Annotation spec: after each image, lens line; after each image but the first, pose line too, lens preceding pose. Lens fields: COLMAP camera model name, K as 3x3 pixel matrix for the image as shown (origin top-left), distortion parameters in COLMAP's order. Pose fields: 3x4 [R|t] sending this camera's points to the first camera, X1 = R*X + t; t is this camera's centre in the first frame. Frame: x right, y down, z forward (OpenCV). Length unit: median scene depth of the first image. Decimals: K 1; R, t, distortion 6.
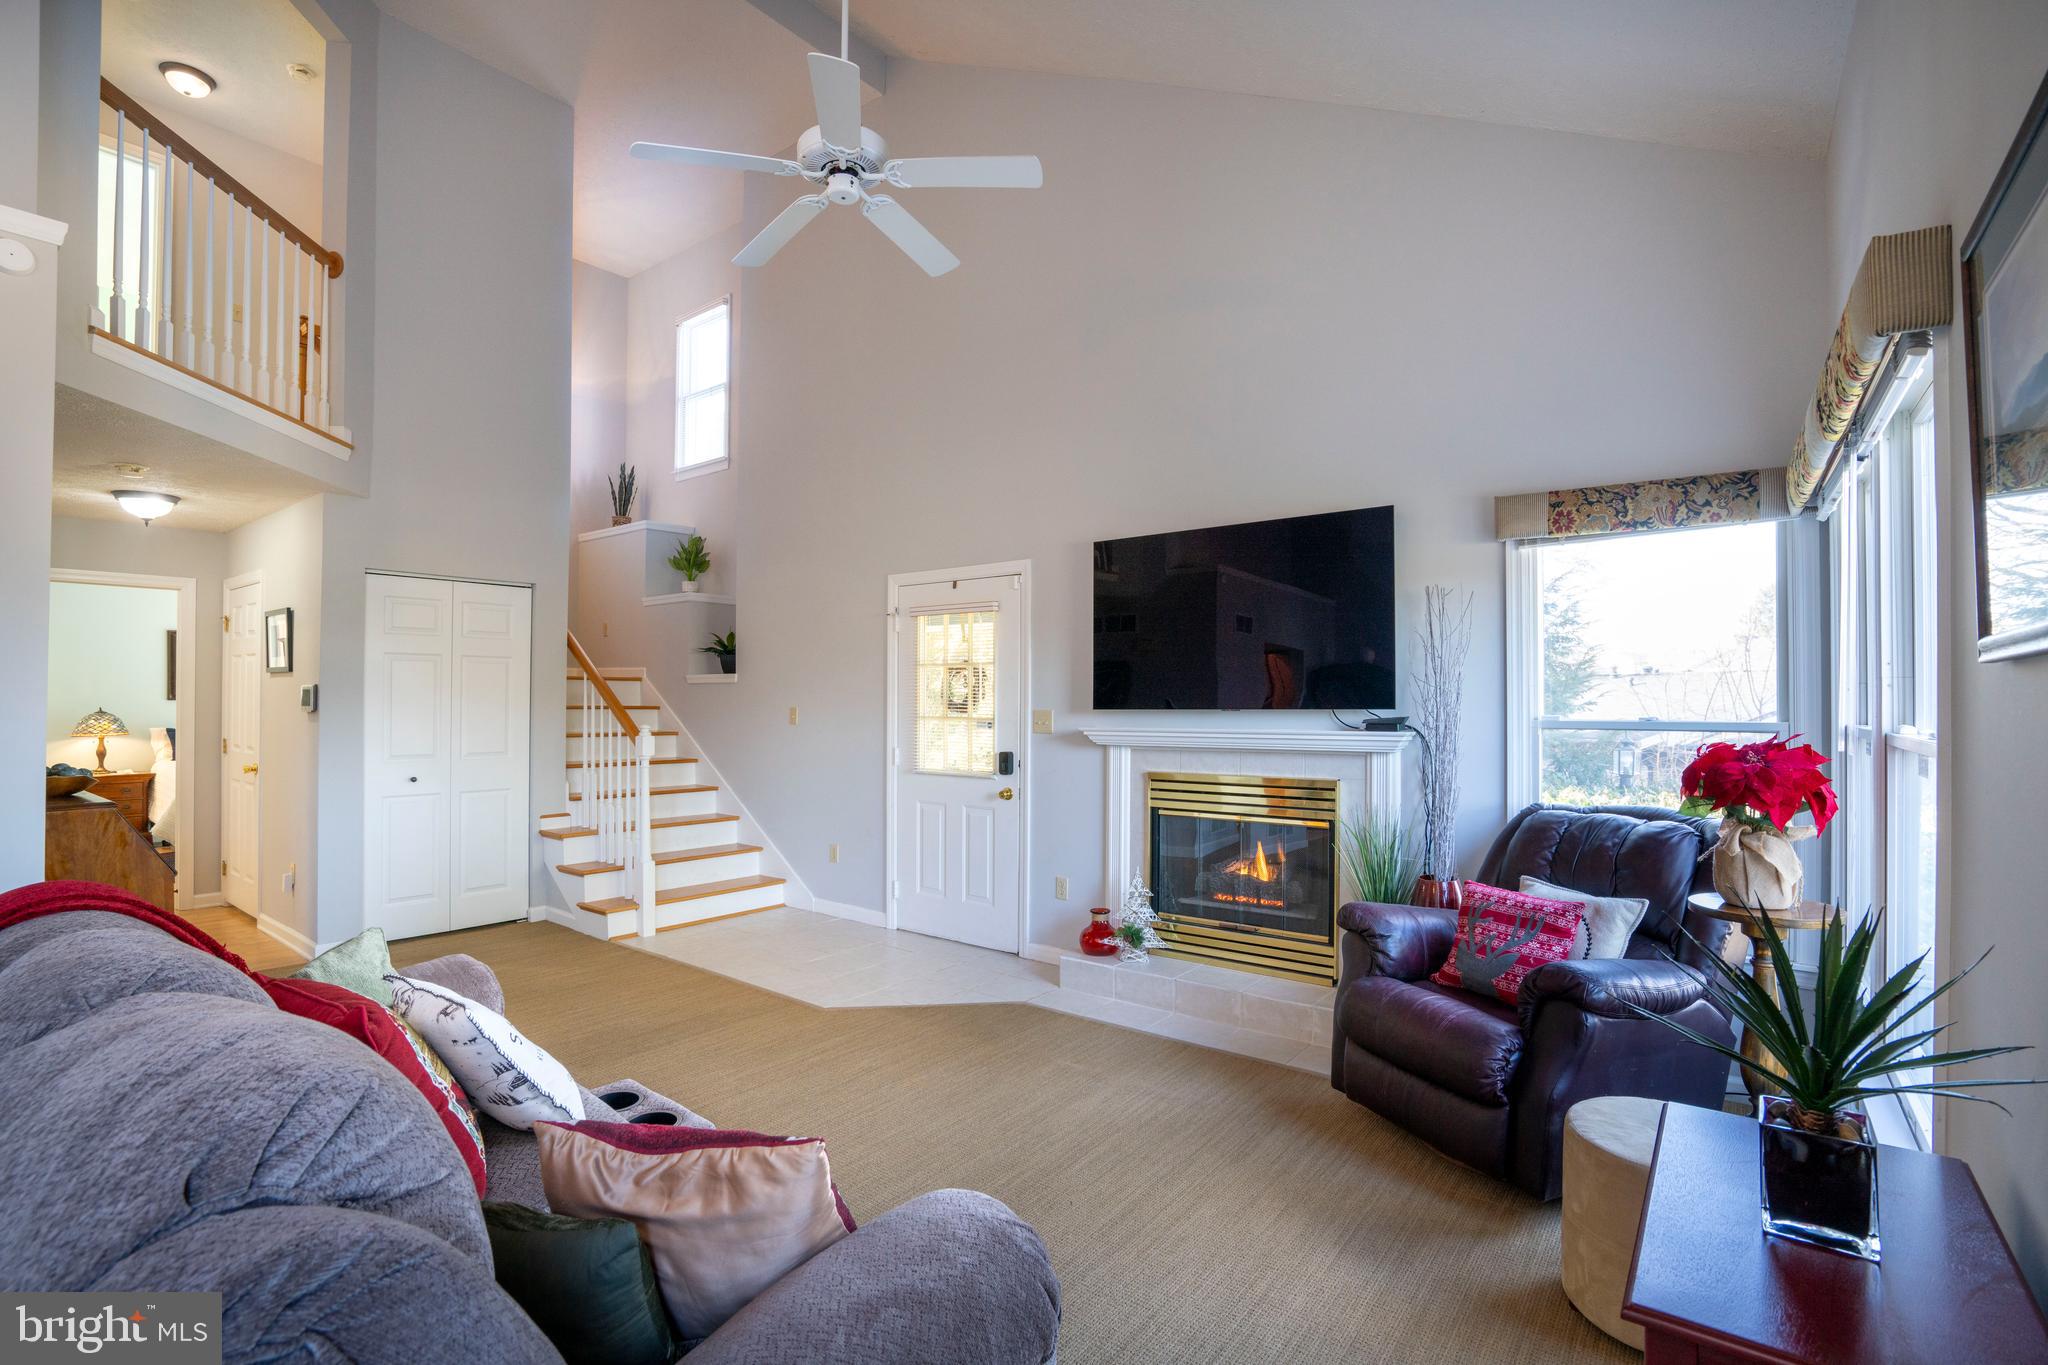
lens RADIAL K [[940.0, 0, 1017.8], [0, 940.0, 694.2], [0, 0, 1]] dist [-0.070705, 0.027041]
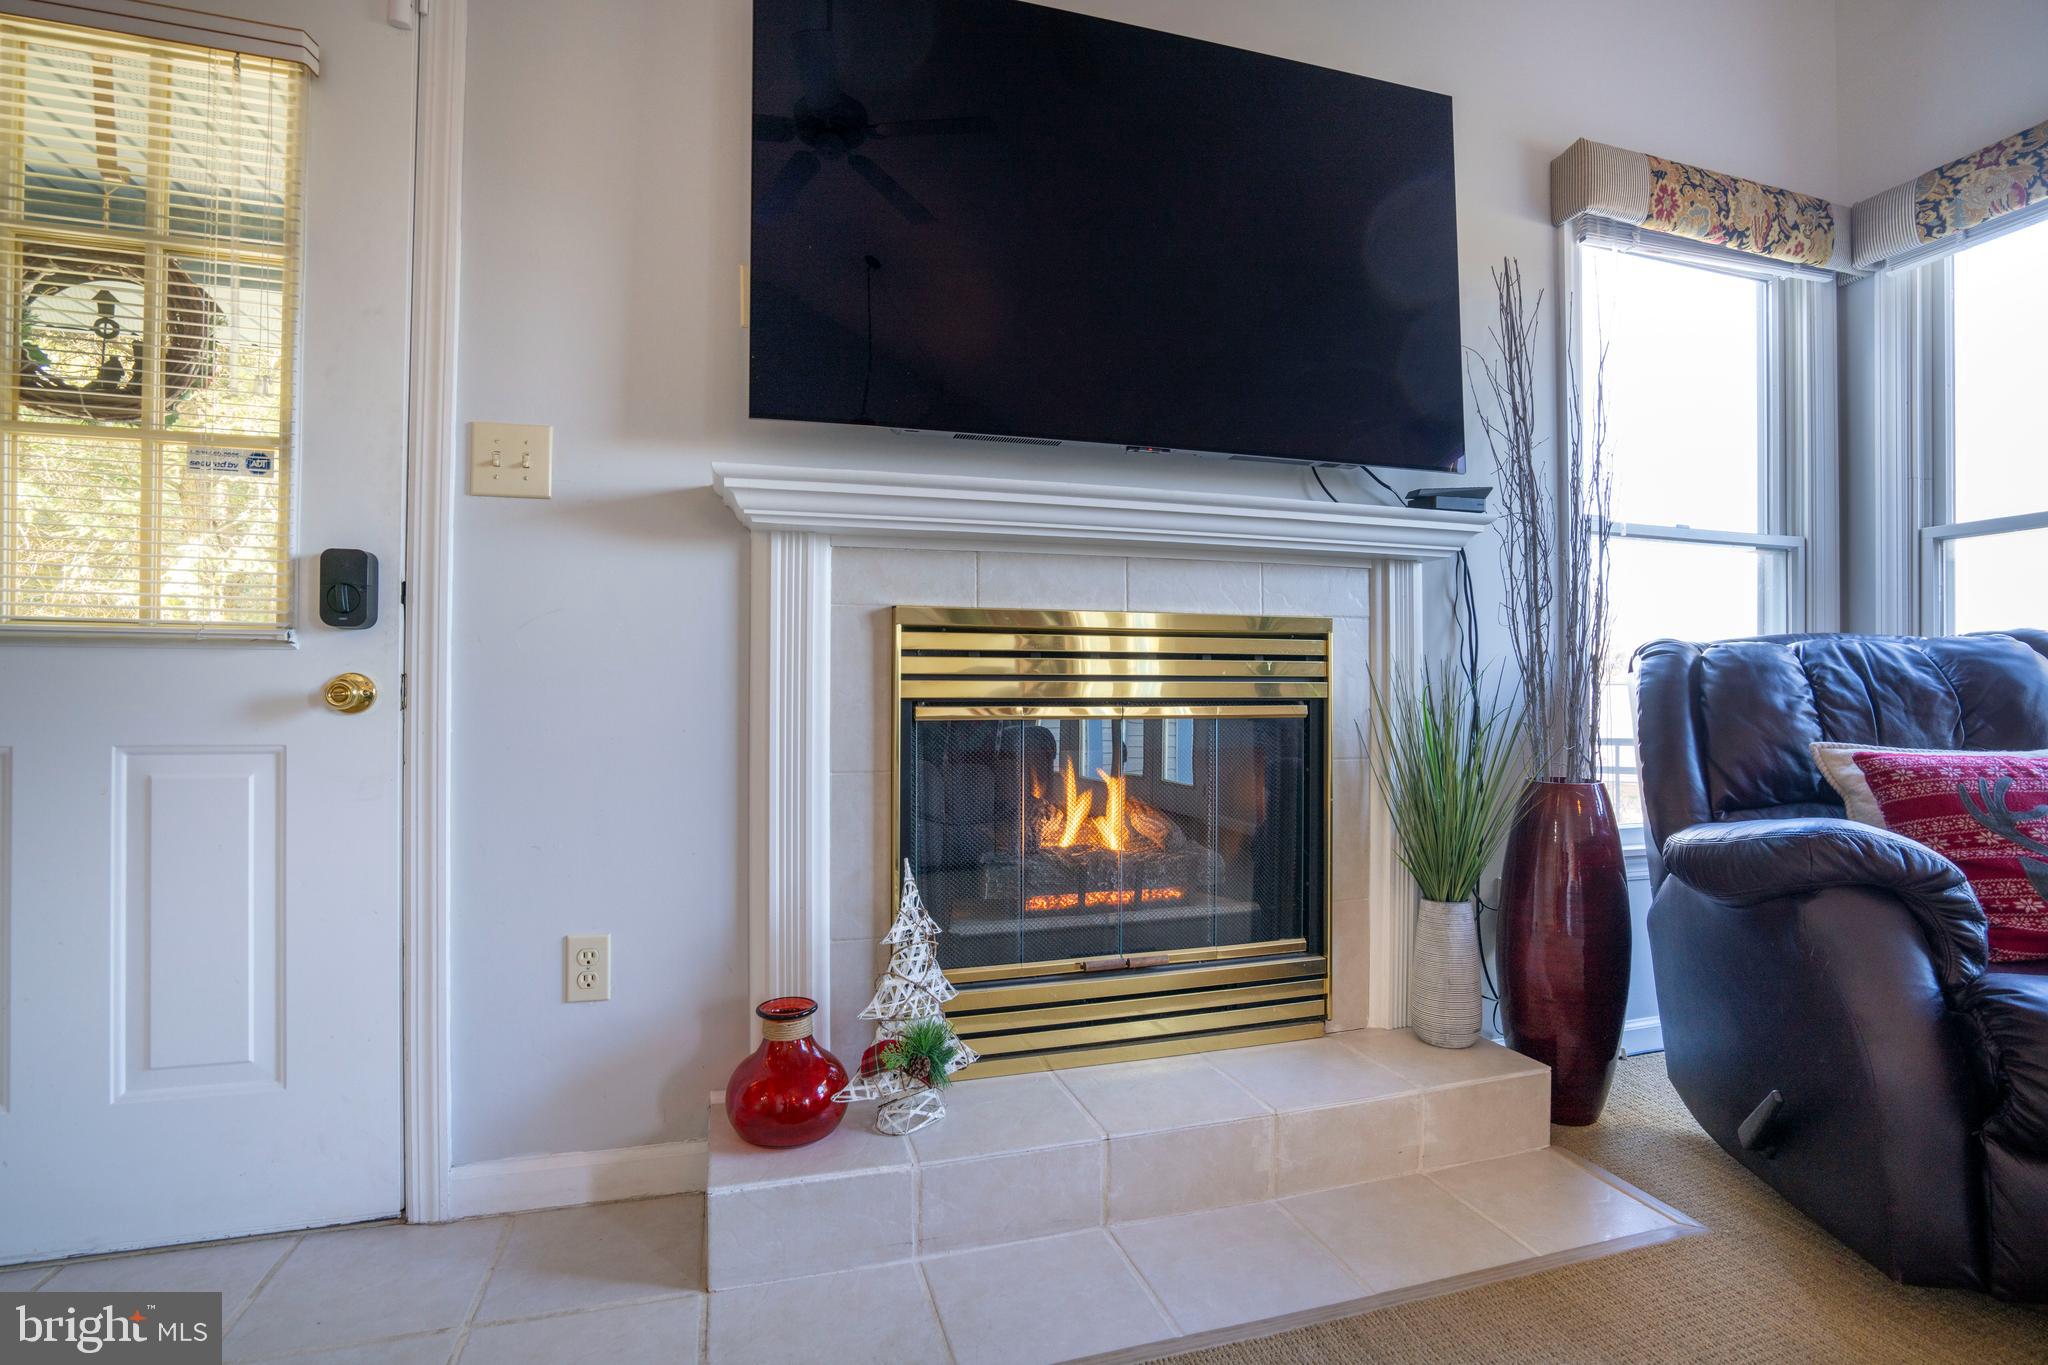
lens RADIAL K [[940.0, 0, 1017.8], [0, 940.0, 694.2], [0, 0, 1]] dist [-0.070705, 0.027041]
pose [[0.585961, 0.002562, 0.810336, -0.132817], [-0.005871, 0.999982, 0.001084, 0.114355], [-0.810318, -0.005393, 0.585965, 0.720422]]
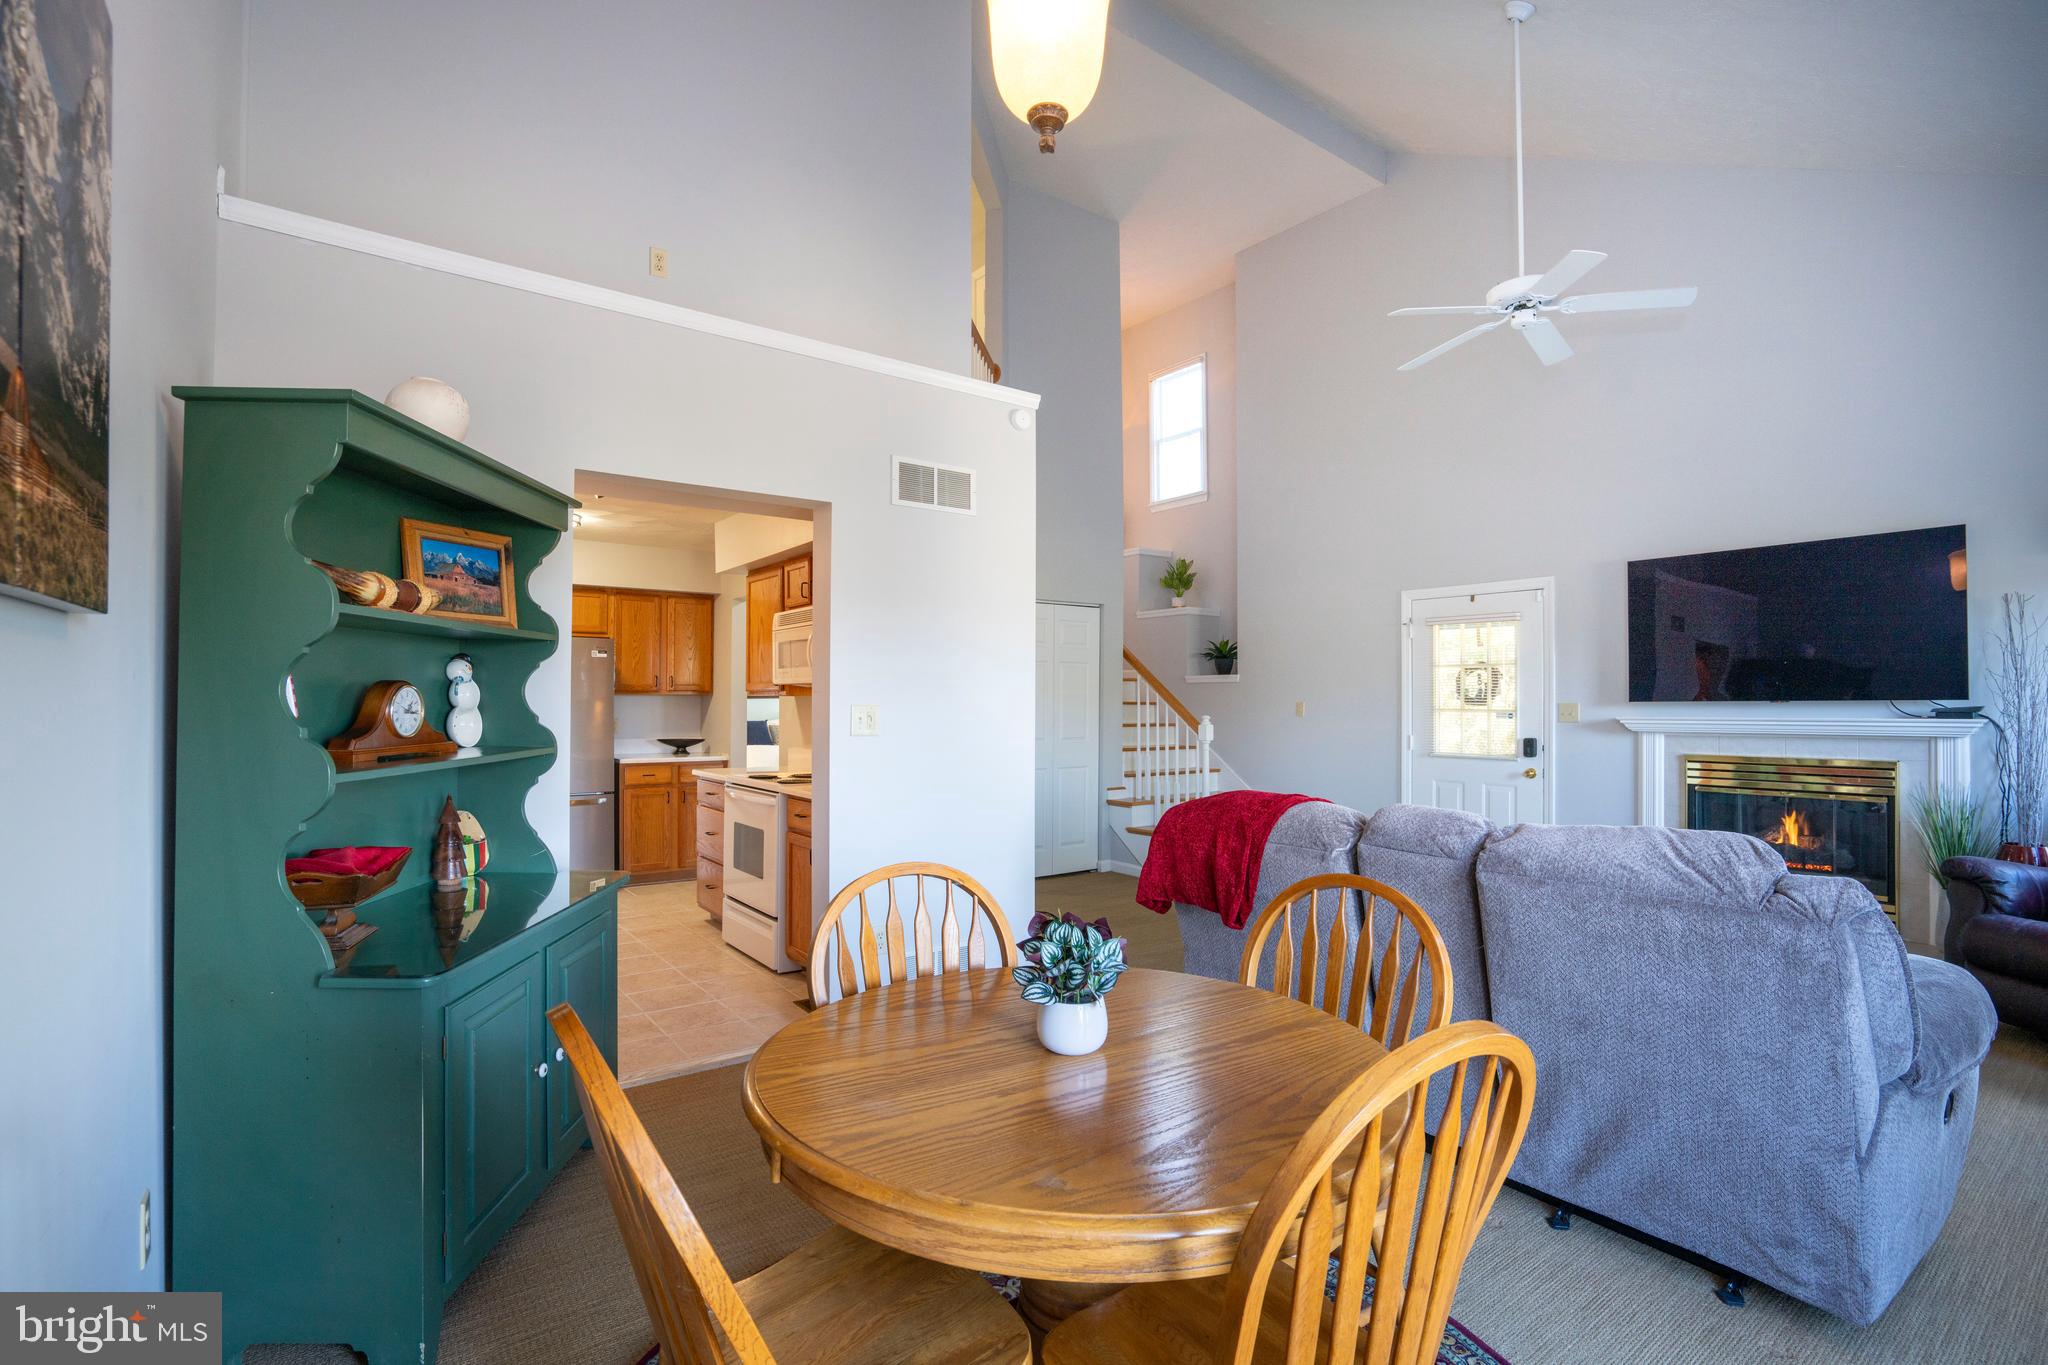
lens RADIAL K [[940.0, 0, 1017.8], [0, 940.0, 694.2], [0, 0, 1]] dist [-0.070705, 0.027041]
pose [[0.962452, -0.003944, -0.271424, -0.349586], [0.004076, 0.999992, -0.000080, 0.003224], [0.271422, -0.001029, 0.962460, -0.328691]]
